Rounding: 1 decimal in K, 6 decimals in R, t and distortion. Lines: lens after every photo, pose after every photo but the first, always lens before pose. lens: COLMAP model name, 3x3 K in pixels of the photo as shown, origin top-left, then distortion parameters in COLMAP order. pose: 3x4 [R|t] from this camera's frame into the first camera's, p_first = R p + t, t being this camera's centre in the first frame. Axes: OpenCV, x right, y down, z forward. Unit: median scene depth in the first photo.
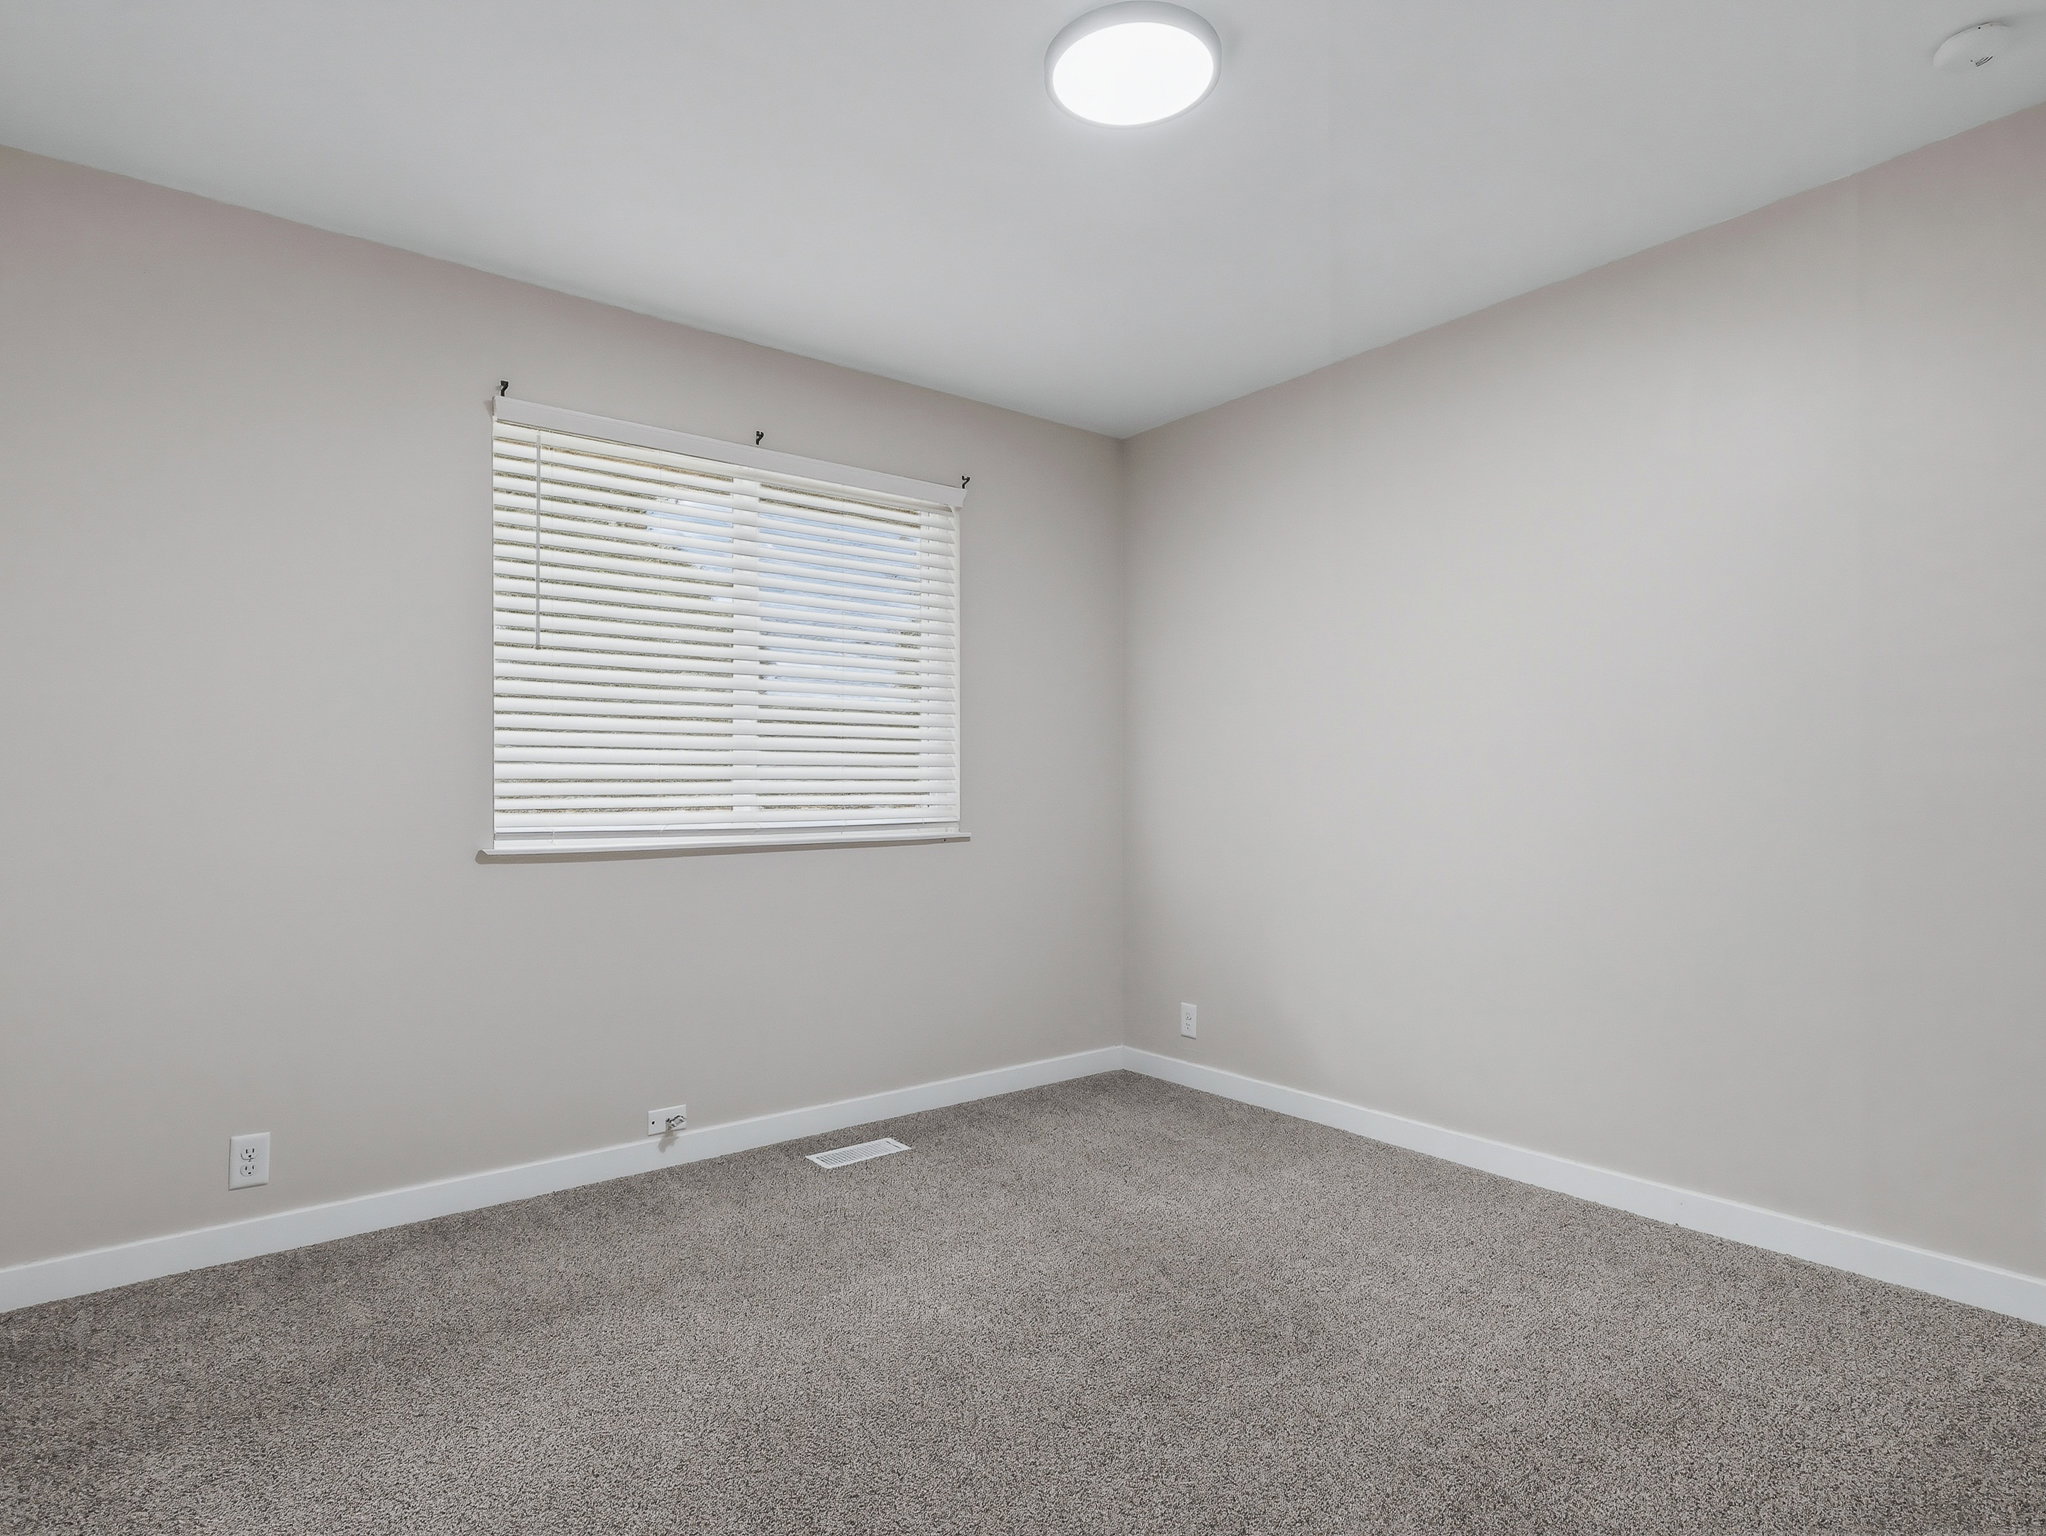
lens RADIAL K [[1099.1, 0, 1016.2], [0, 1099.1, 792.4], [0, 0, 1]] dist [-0.001807, -0.000755]
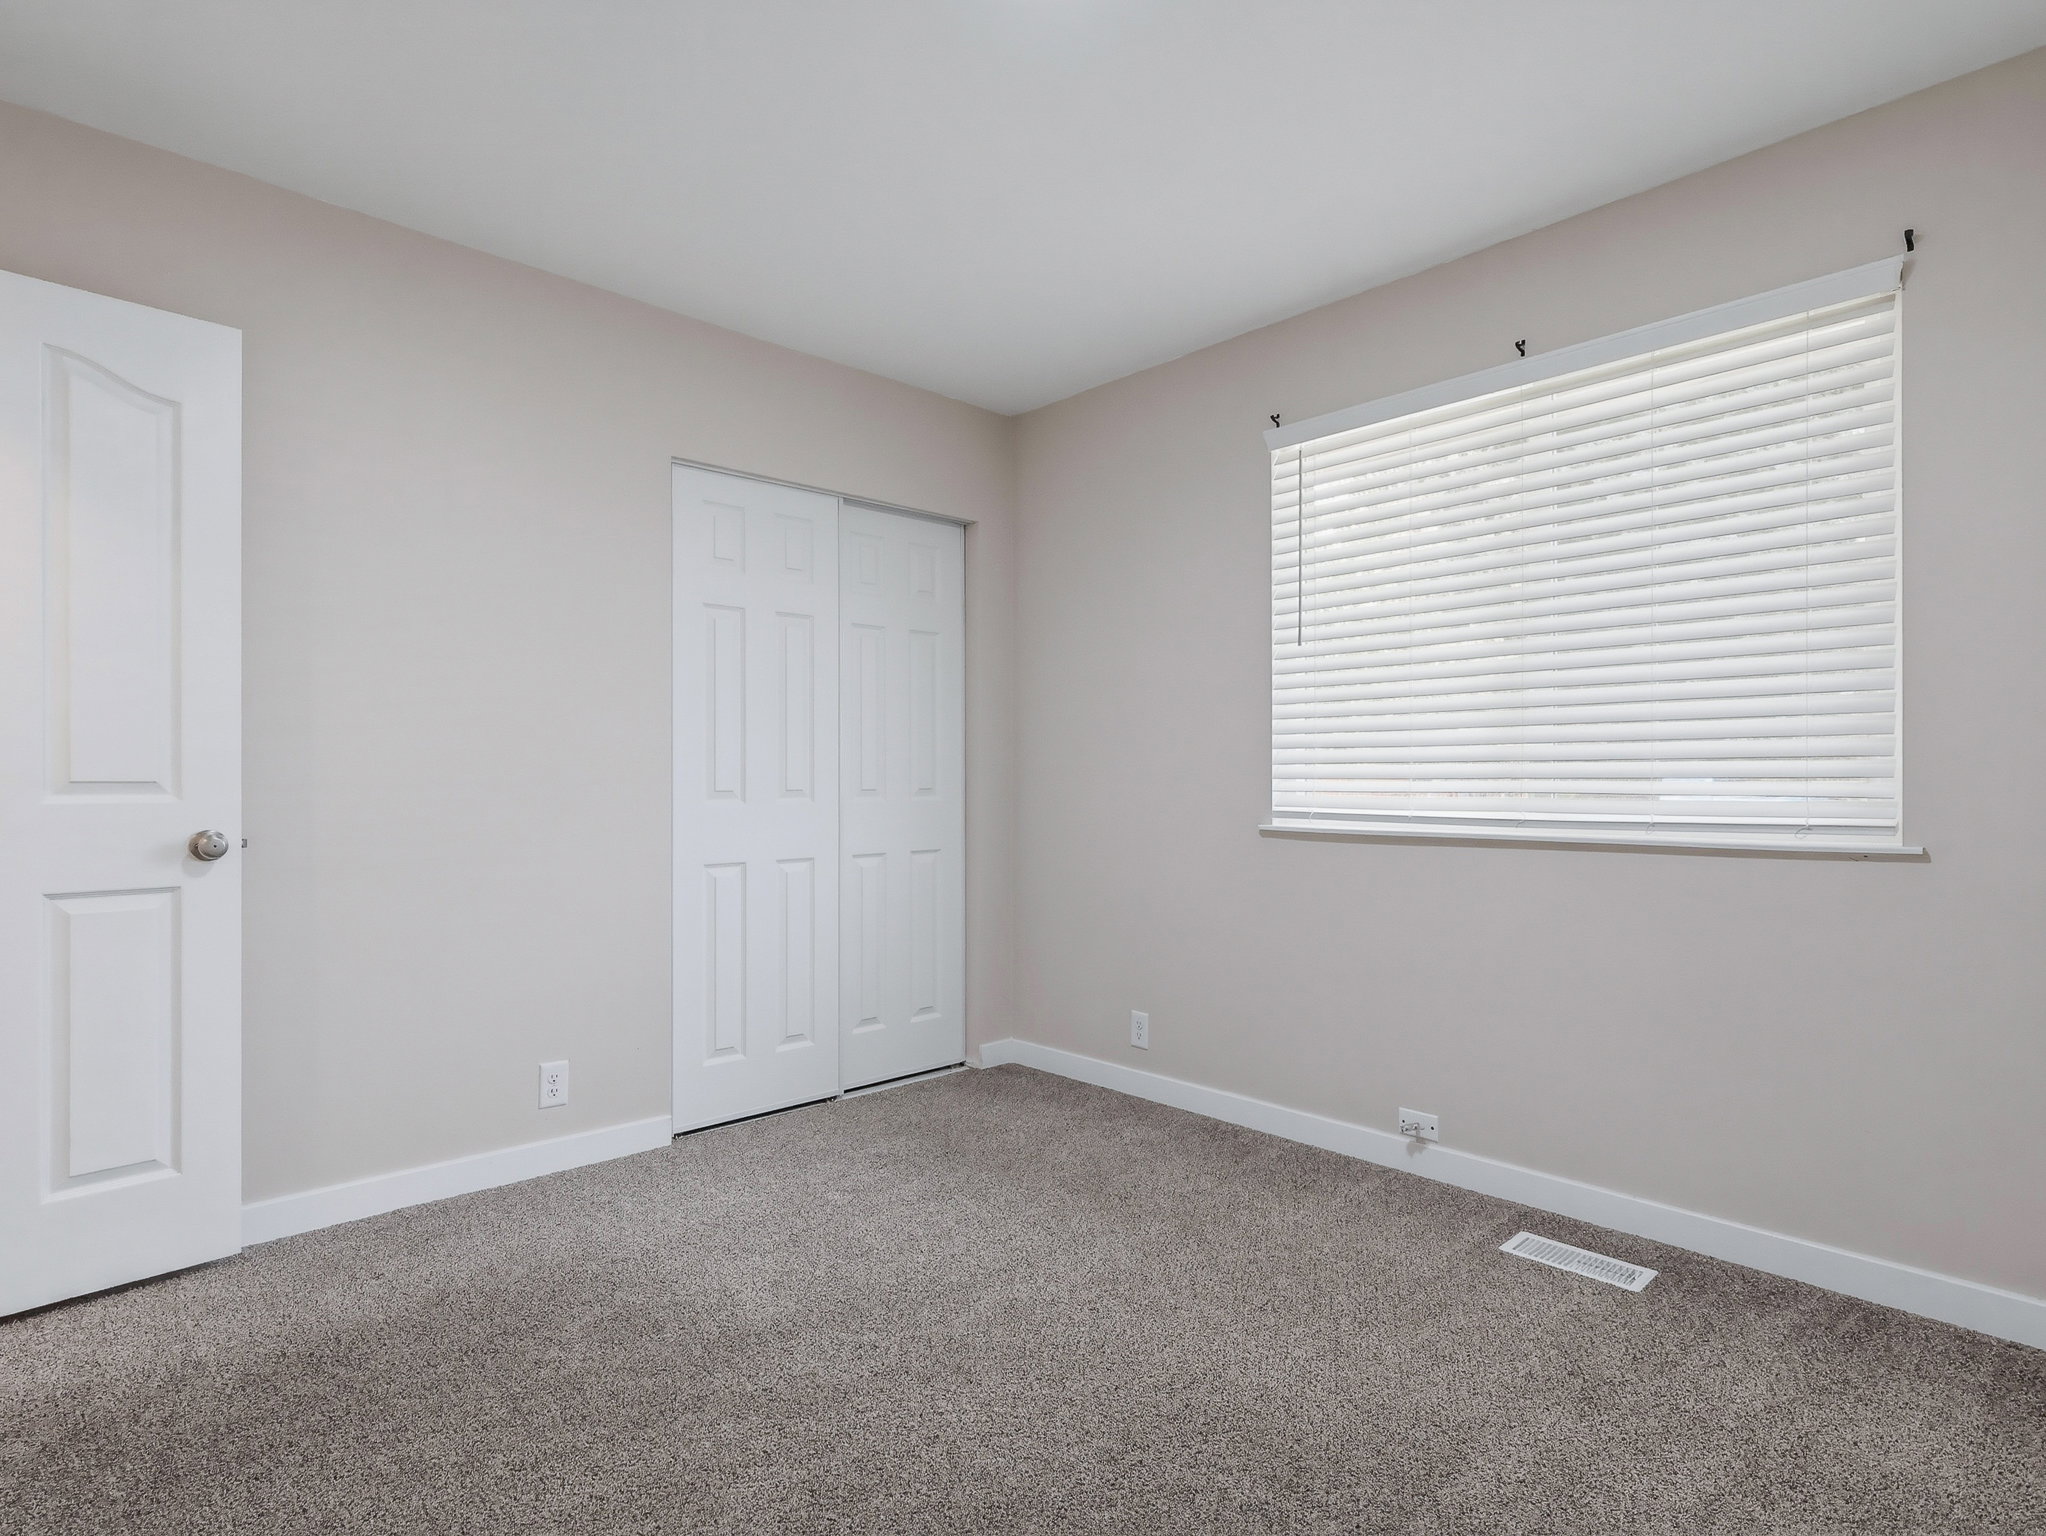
lens RADIAL K [[1099.1, 0, 1016.2], [0, 1099.1, 792.4], [0, 0, 1]] dist [-0.001807, -0.000755]
pose [[0.075775, 0.020211, -0.996920, 0.573276], [0.003735, 0.999782, 0.020553, -0.006226], [0.997118, -0.005281, 0.075683, 0.575303]]
